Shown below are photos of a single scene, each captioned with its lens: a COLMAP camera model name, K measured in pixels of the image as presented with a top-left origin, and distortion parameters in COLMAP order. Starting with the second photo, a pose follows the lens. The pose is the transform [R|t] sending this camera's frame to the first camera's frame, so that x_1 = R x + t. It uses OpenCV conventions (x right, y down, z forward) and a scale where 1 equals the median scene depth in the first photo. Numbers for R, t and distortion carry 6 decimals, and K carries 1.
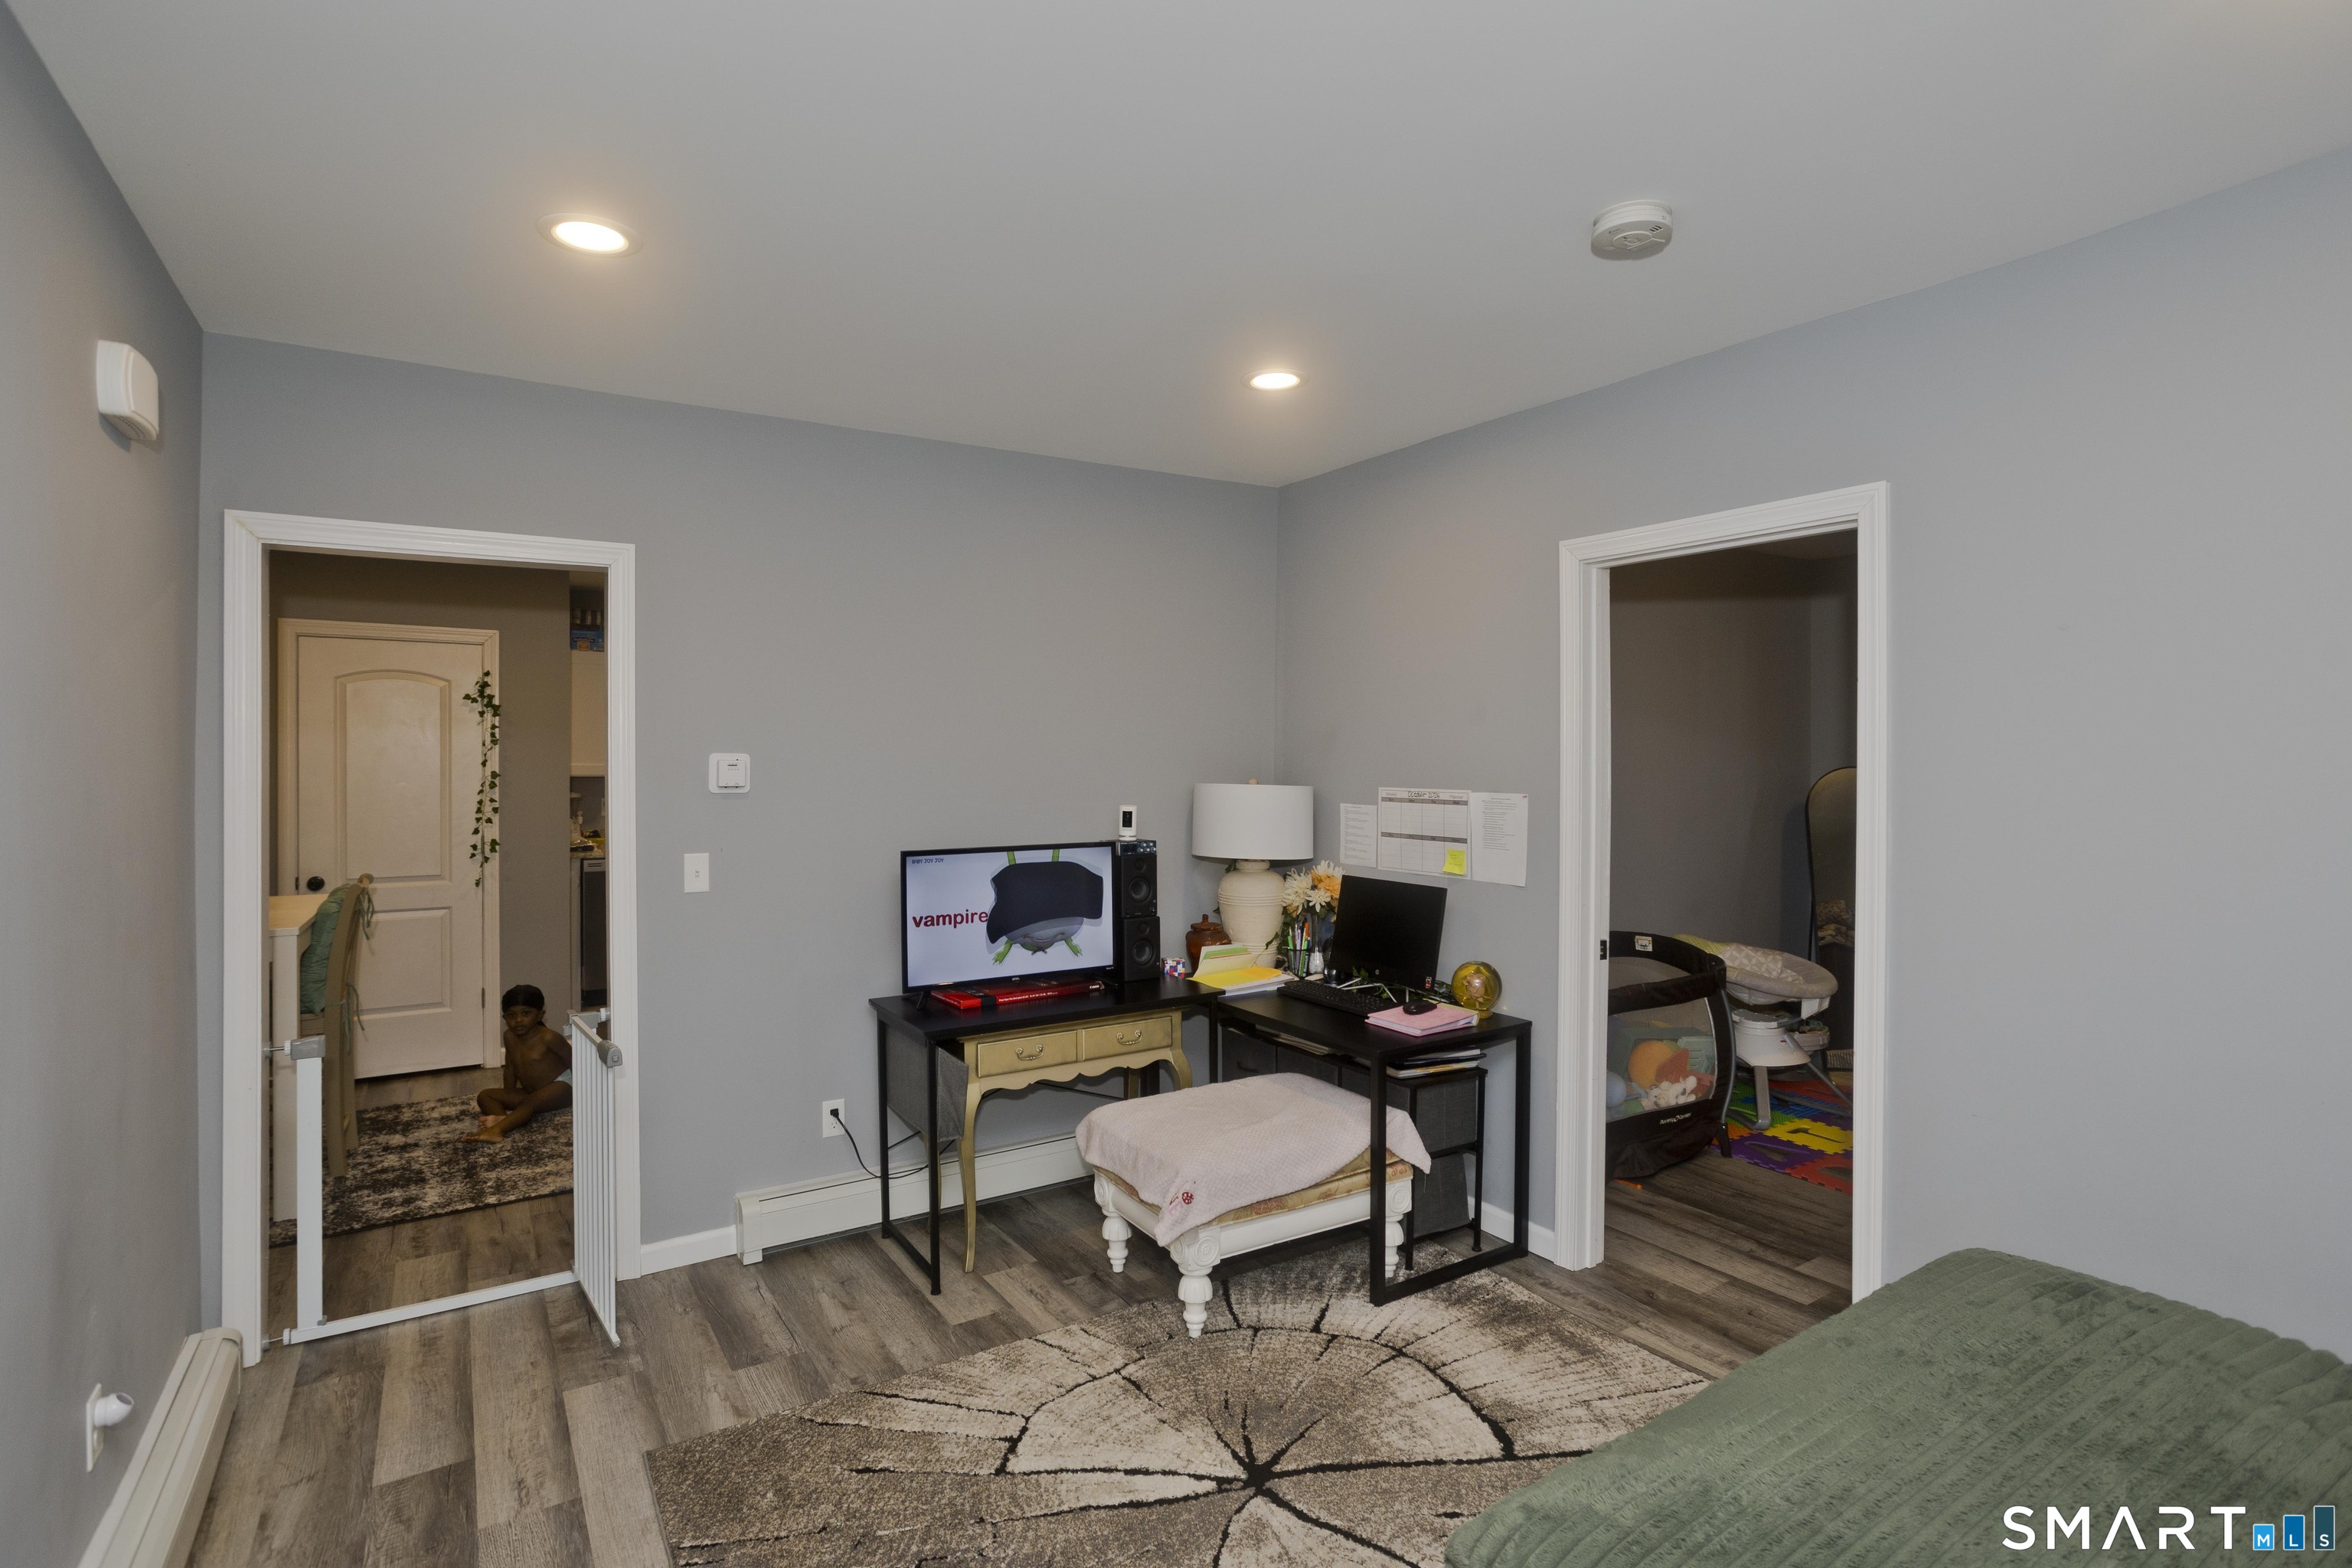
lens RADIAL K [[1167.6, 0, 1190.4], [0, 1167.6, 782.5], [0, 0, 1]] dist [0.000041, 0.002772]
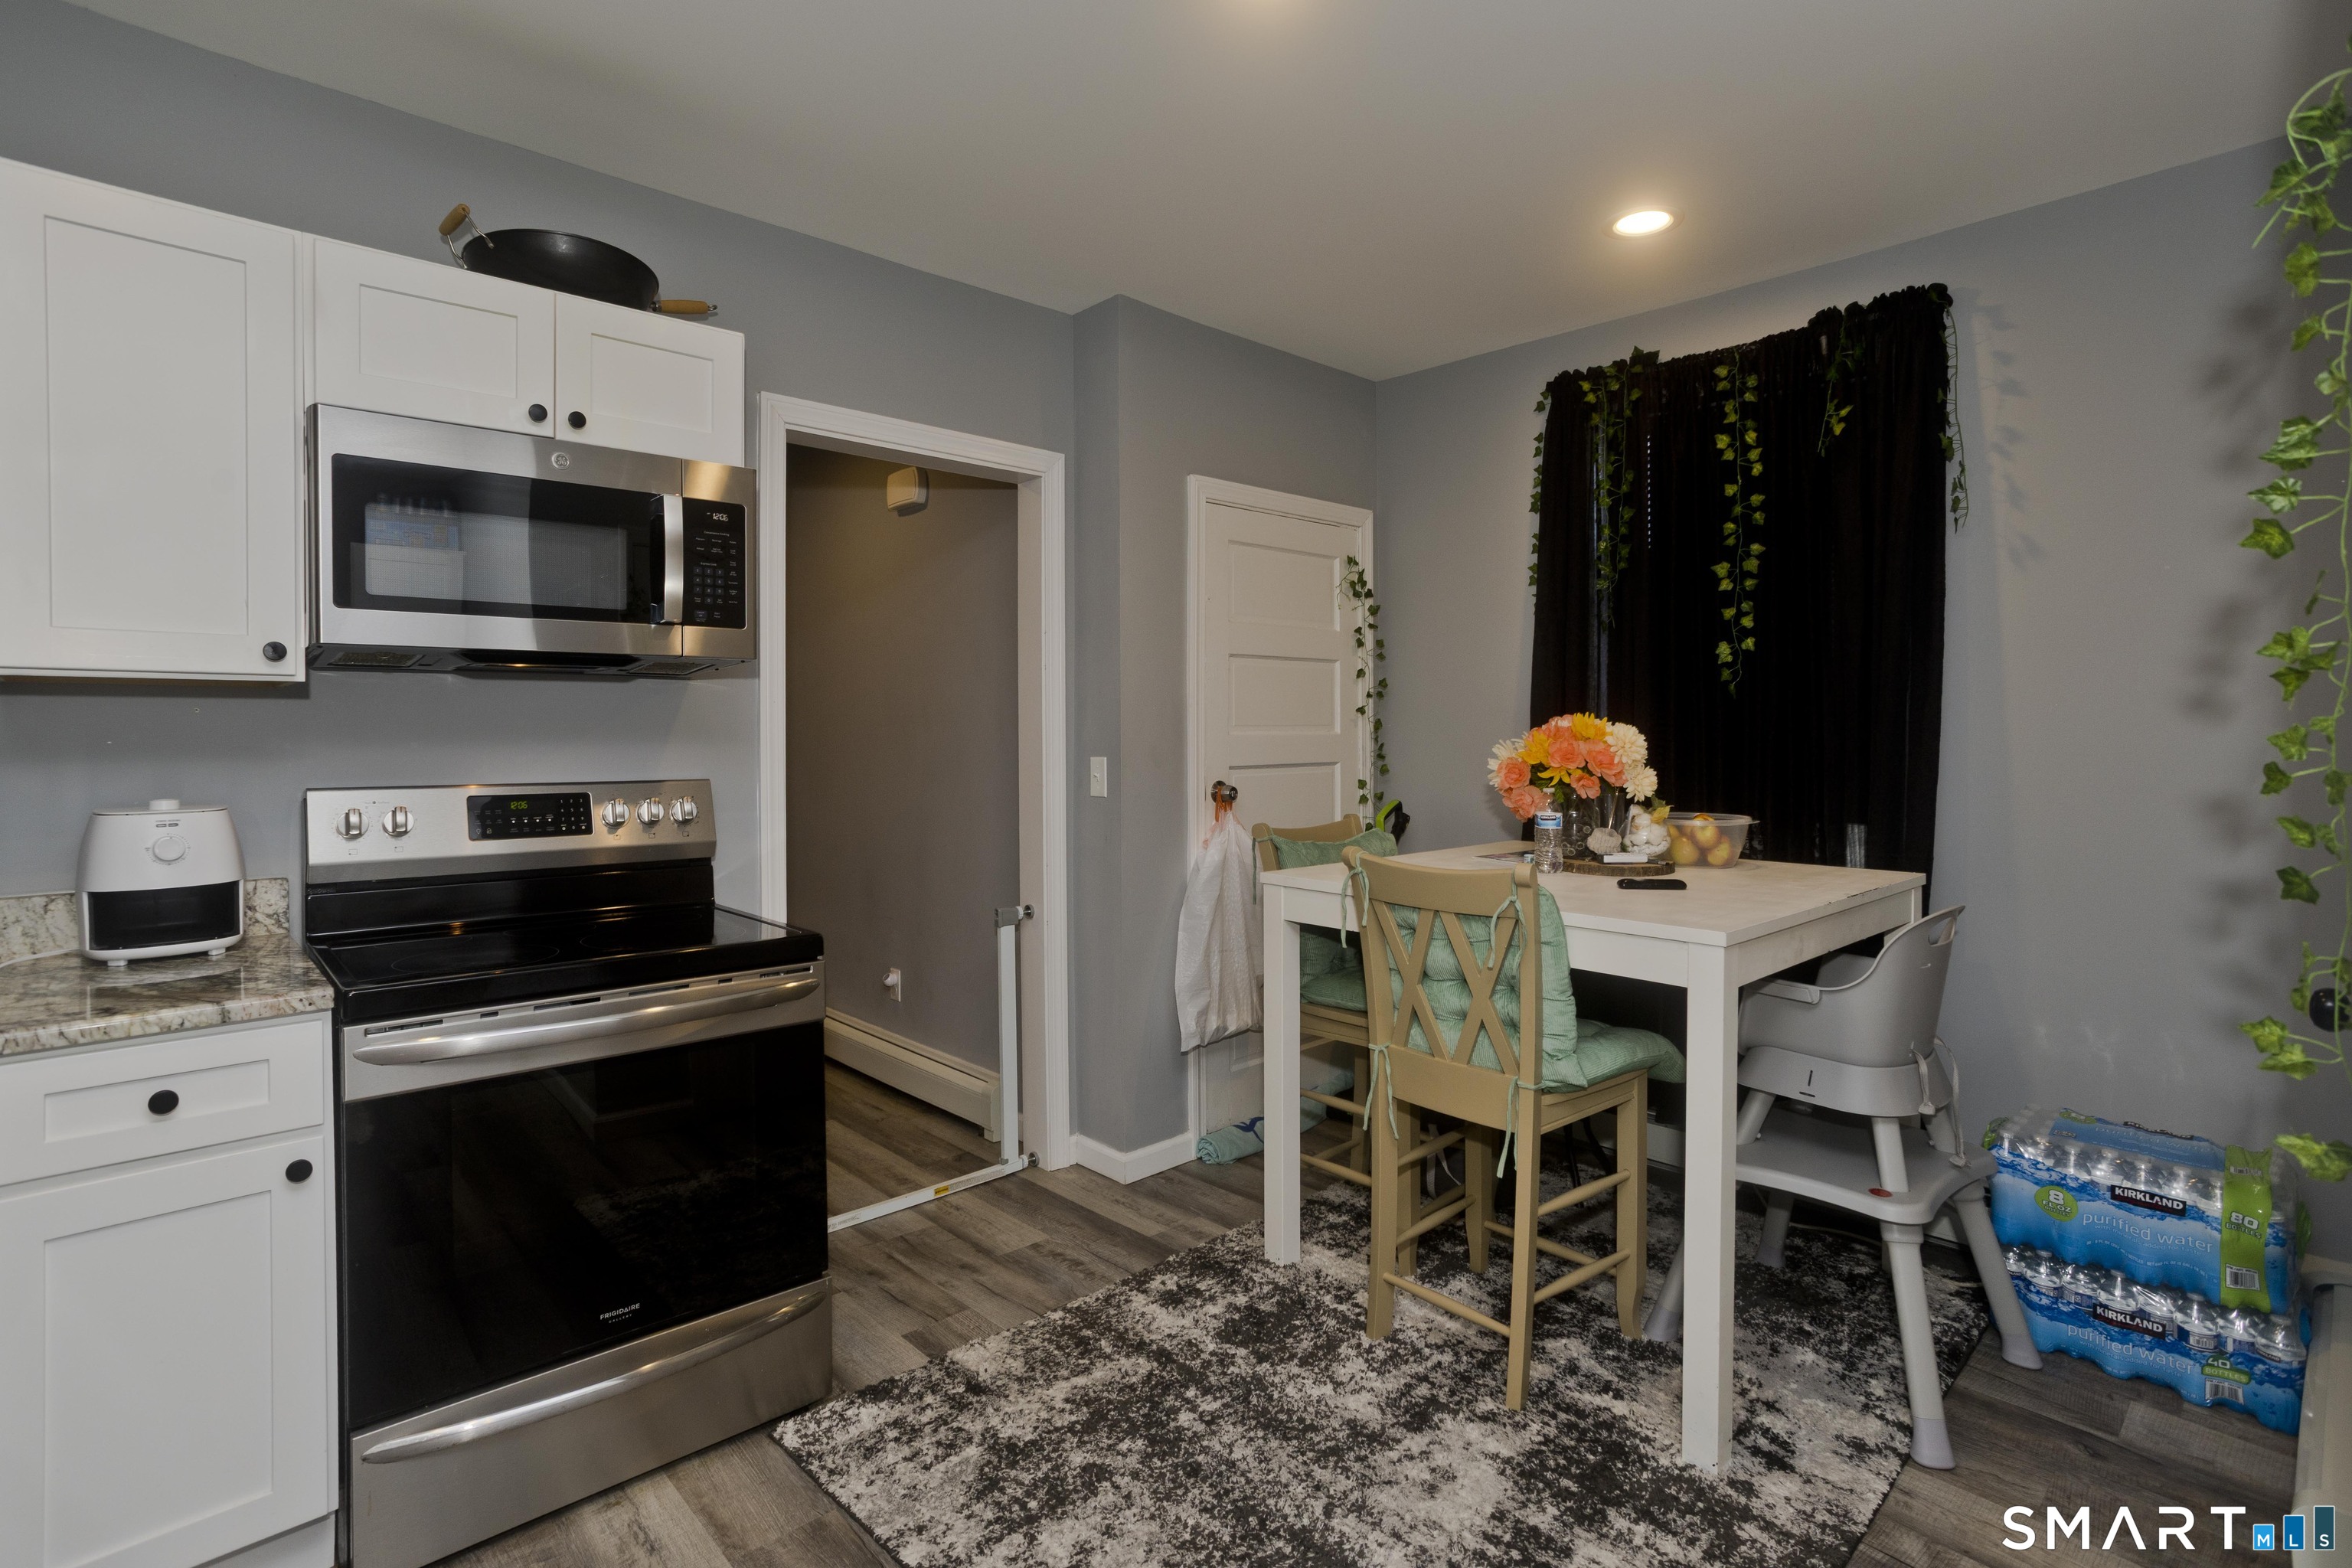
lens RADIAL K [[1167.6, 0, 1189.1], [0, 1167.6, 747.4], [0, 0, 1]] dist [0.000041, 0.002772]
pose [[-0.985514, 0.007457, -0.169432, -0.553332], [0.003184, 0.999670, 0.025478, 0.021348], [0.169566, 0.024570, -0.985212, 1.621348]]
